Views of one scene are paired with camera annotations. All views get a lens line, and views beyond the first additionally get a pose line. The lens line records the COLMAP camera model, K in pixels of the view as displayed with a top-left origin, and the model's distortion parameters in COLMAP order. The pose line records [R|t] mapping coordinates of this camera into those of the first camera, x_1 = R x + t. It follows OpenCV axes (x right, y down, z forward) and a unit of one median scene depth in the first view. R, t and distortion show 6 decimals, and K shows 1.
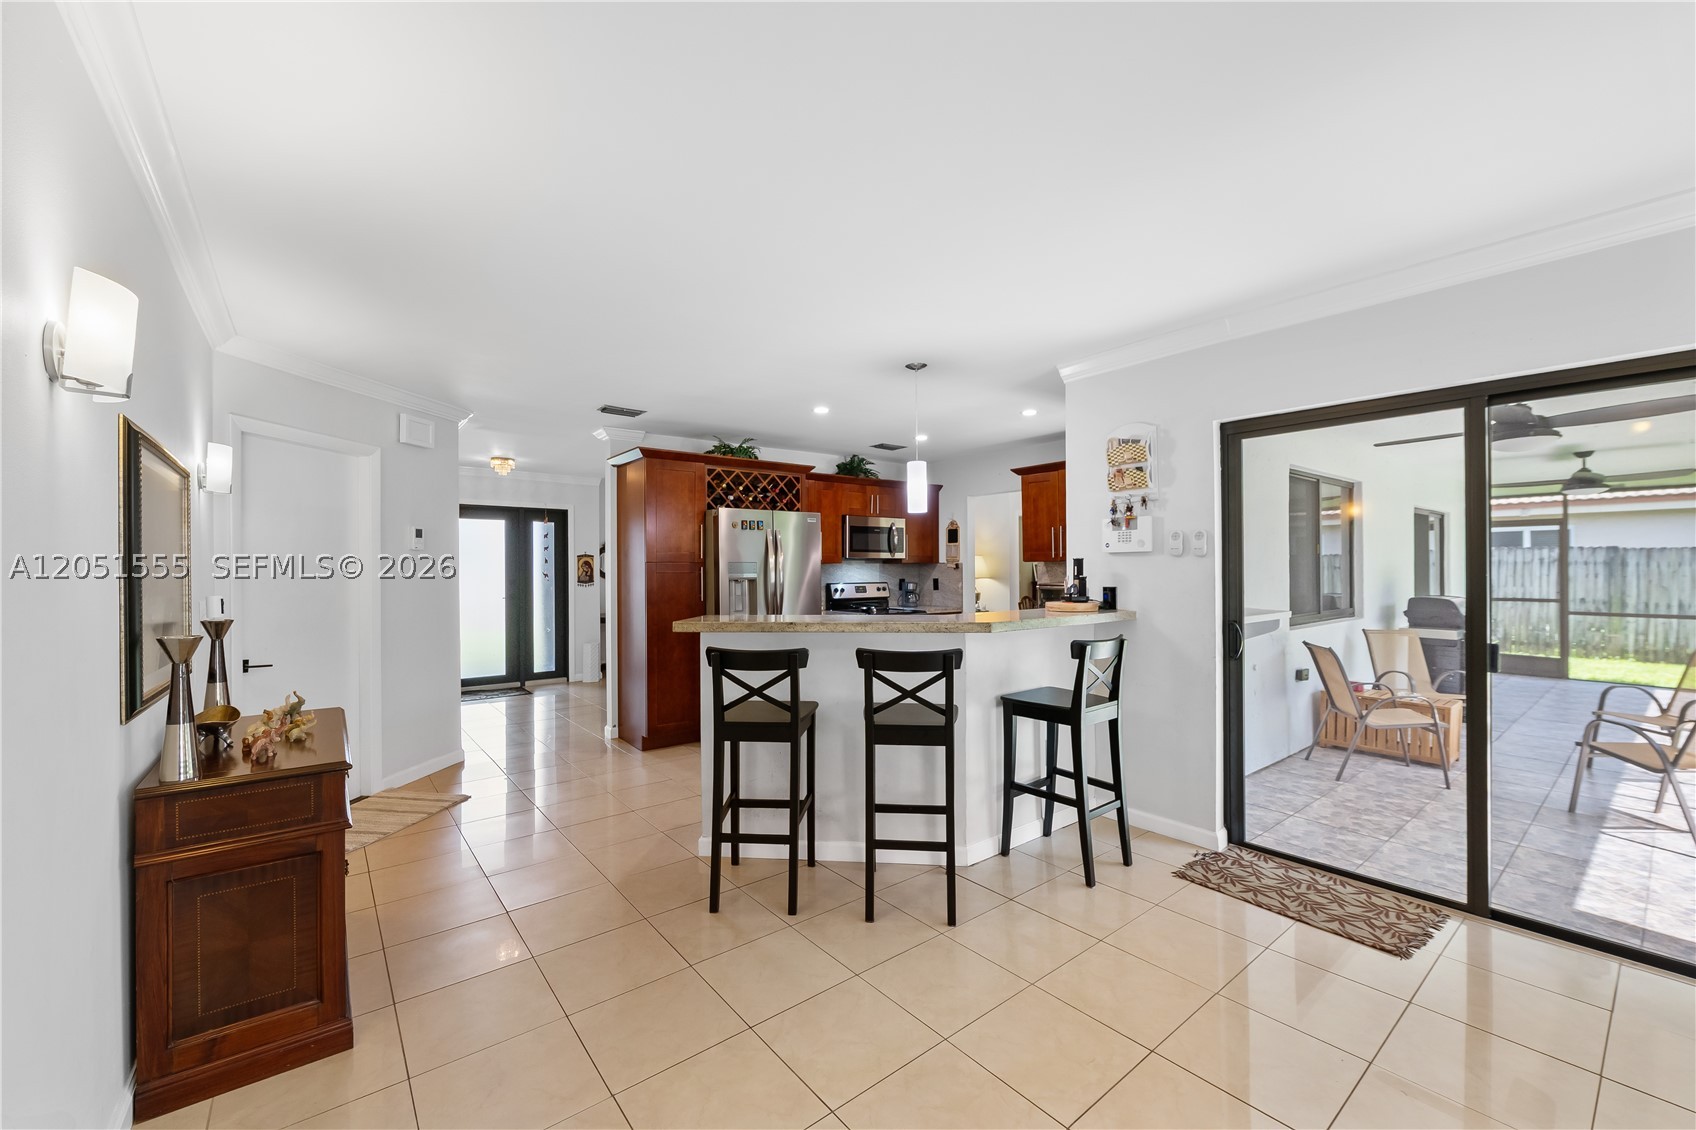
lens RADIAL K [[665.4, 0, 859.5], [0, 665.4, 568.7], [0, 0, 1]] dist [-0.002344, -0.000448]
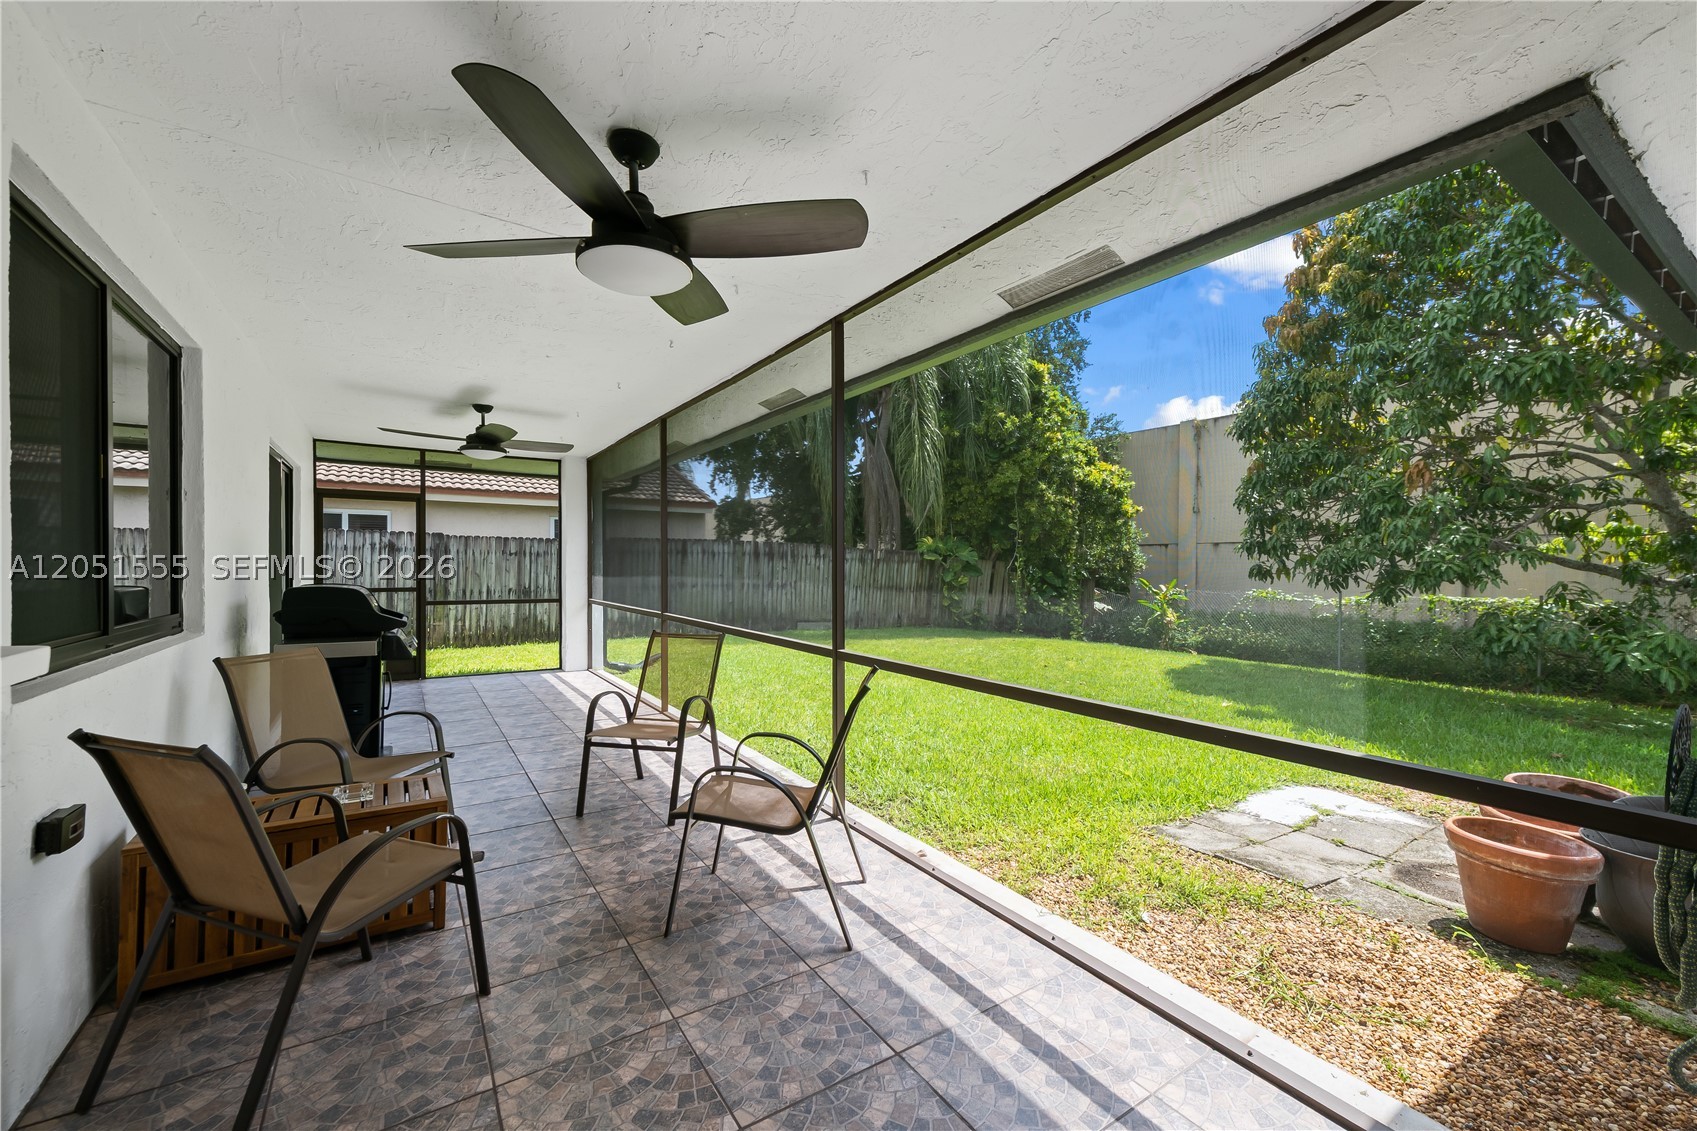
lens RADIAL K [[665.8, 0, 860.0], [0, 665.8, 569.2], [0, 0, 1]] dist [-0.002344, -0.000448]
pose [[0.059466, 0.000327, 0.998230, 0.331314], [-0.004203, 0.999991, -0.000077, 0.028384], [-0.998221, -0.004191, 0.059467, 0.534748]]
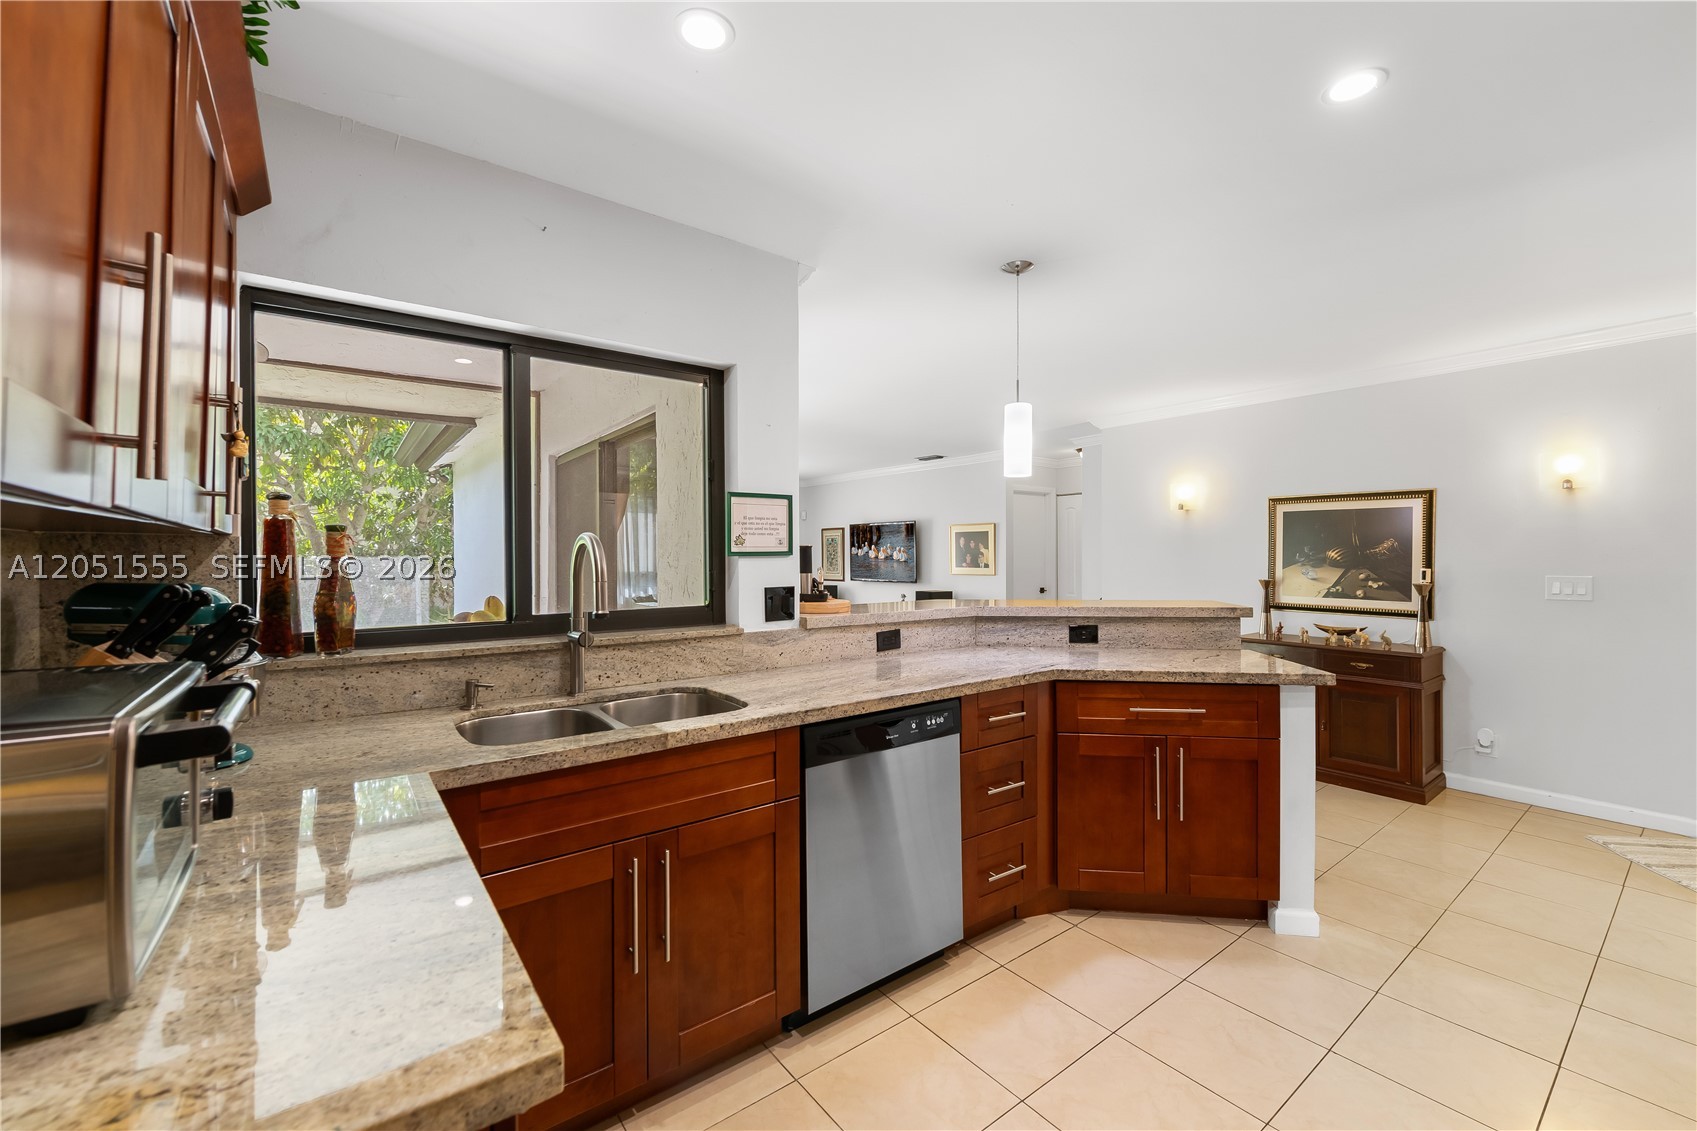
lens RADIAL K [[691.4, 0, 847.5], [0, 691.4, 557.8], [0, 0, 1]] dist [-0.001565, -0.000100]
pose [[-0.999737, 0.010628, 0.020301, 0.162551], [0.010625, 0.999944, -0.000244, -0.000504], [-0.020303, -0.000028, -0.999794, 1.123560]]
